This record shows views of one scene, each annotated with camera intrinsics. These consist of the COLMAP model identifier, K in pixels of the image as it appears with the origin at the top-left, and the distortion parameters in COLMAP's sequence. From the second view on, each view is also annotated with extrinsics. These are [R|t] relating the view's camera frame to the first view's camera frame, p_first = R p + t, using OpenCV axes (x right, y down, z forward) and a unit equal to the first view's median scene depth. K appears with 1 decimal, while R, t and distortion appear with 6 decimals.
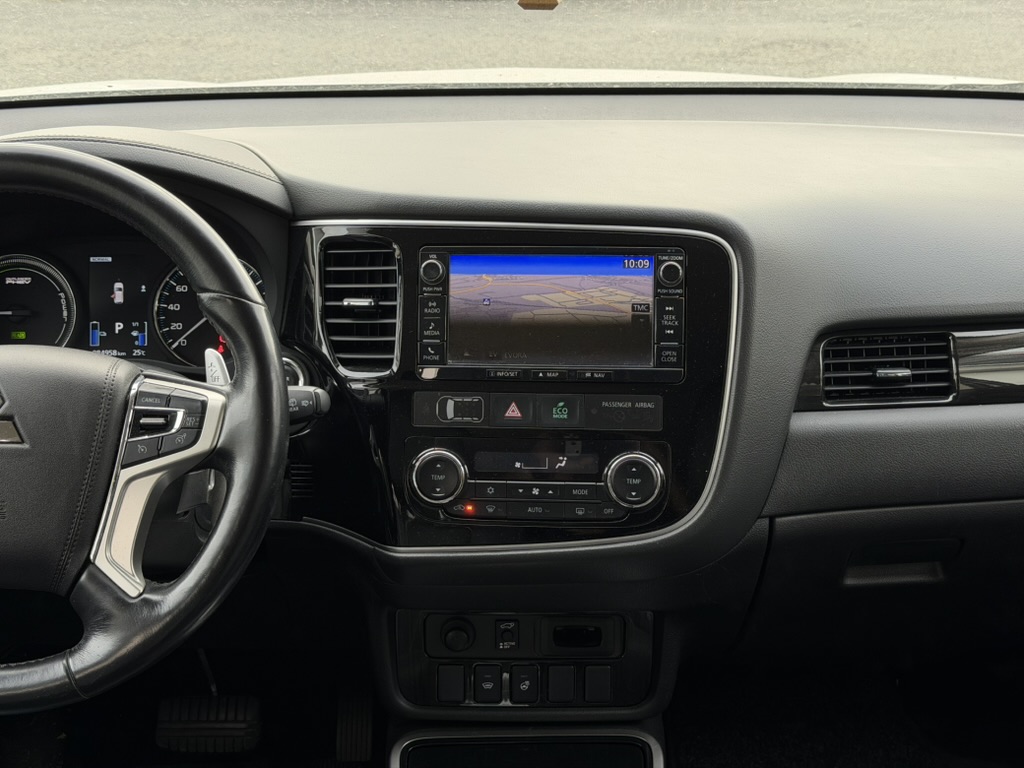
lens RADIAL K [[1439.7, 0, 506.7], [0, 1439.7, 399.9], [0, 0, 1]] dist [0.143829, 0.000000]
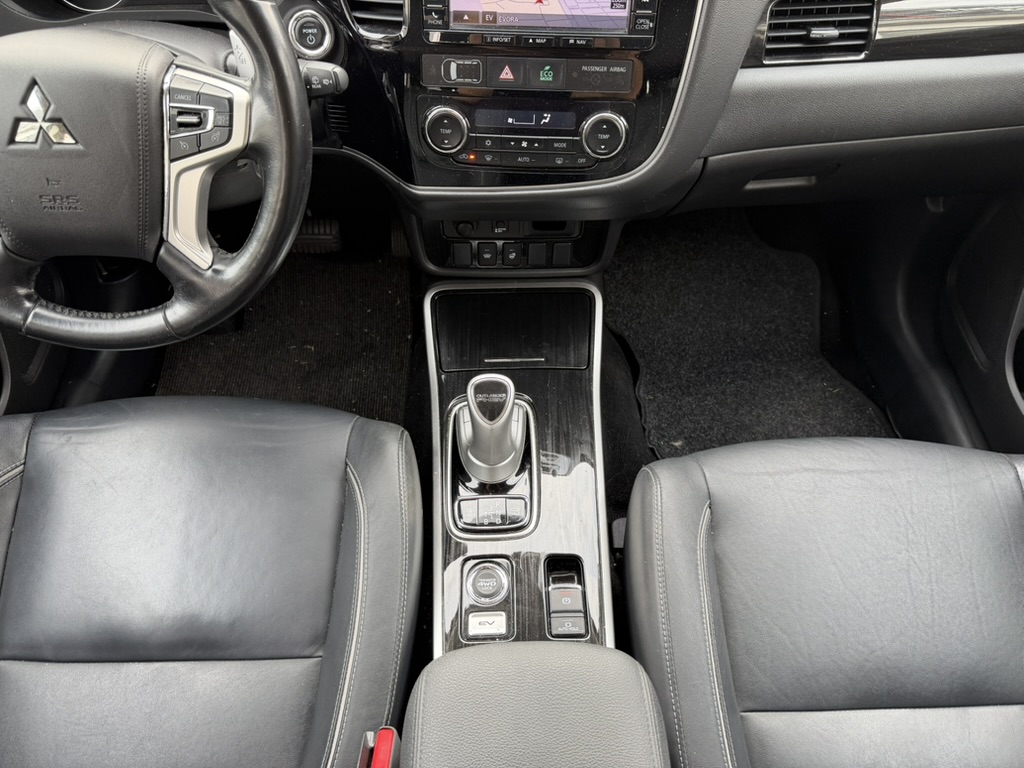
lens RADIAL K [[715.4, 0, 508.9], [0, 715.4, 382.3], [0, 0, 1]] dist [0.035674, -0.042909]
pose [[0.999637, -0.011177, 0.024494, -0.010958], [-0.004205, 0.833769, 0.552098, -0.107285], [-0.026594, -0.552001, 0.833419, 0.364281]]
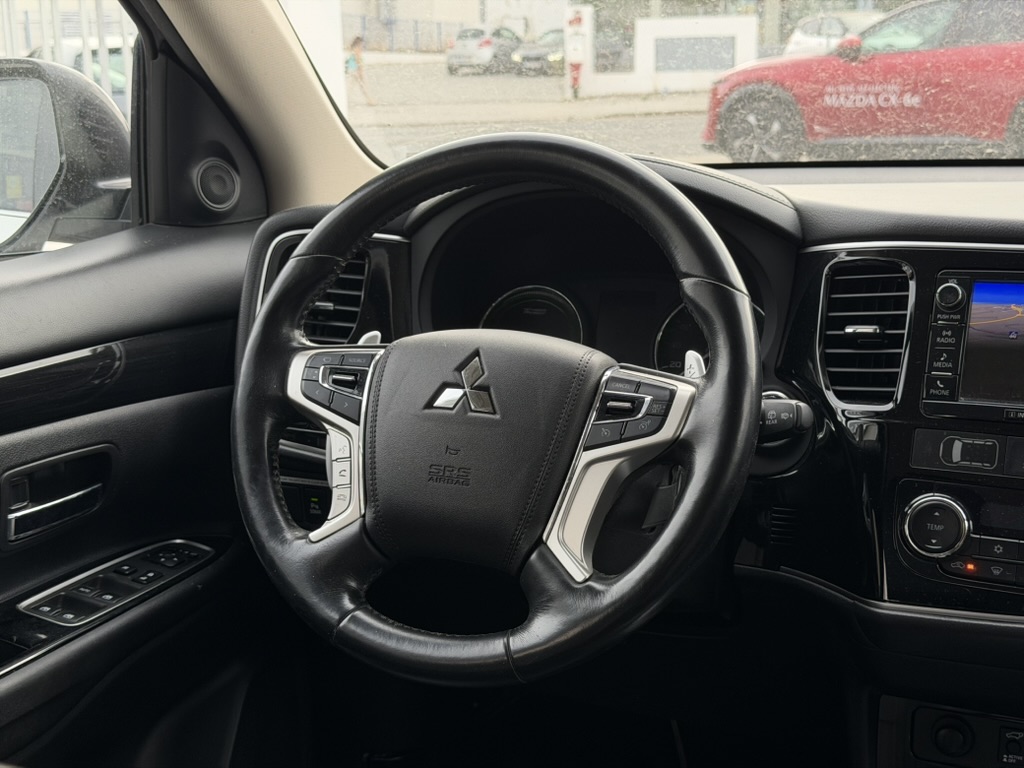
lens RADIAL K [[1439.7, 0, 511.2], [0, 1439.7, 382.6], [0, 0, 1]] dist [0.143829, 0.000000]
pose [[0.924259, 0.073684, -0.374589, 0.039474], [-0.131051, 0.982811, -0.130030, 0.115937], [0.358569, 0.169271, 0.918028, 0.084325]]
